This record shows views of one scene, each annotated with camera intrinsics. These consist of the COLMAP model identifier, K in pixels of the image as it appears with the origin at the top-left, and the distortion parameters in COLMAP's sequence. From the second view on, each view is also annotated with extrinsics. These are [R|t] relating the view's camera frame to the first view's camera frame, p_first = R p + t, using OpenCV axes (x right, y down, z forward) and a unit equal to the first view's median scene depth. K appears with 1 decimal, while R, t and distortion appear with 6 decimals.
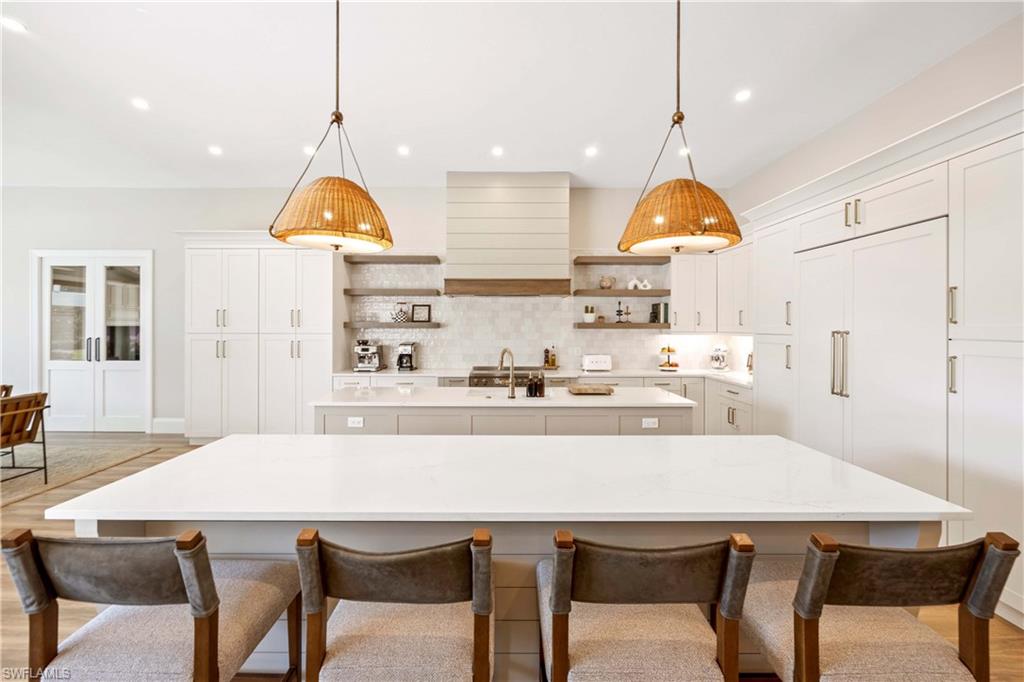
lens RADIAL K [[411.2, 0, 502.5], [0, 411.2, 324.4], [0, 0, 1]] dist [-0.009766, 0.000004]
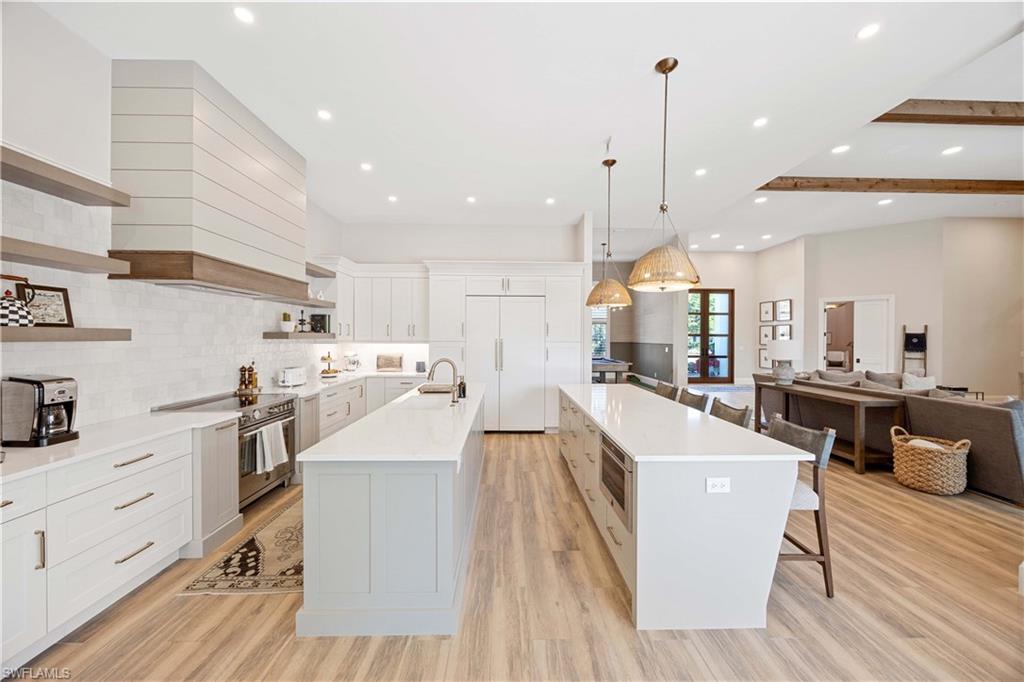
lens RADIAL K [[390.9, 0, 512.2], [0, 390.9, 341.3], [0, 0, 1]] dist [-0.002565, -0.000706]
pose [[-0.023616, -0.013612, 0.999628, -0.633041], [-0.008286, 0.999876, 0.013419, 0.000276], [-0.999687, -0.007966, -0.023726, 0.528470]]
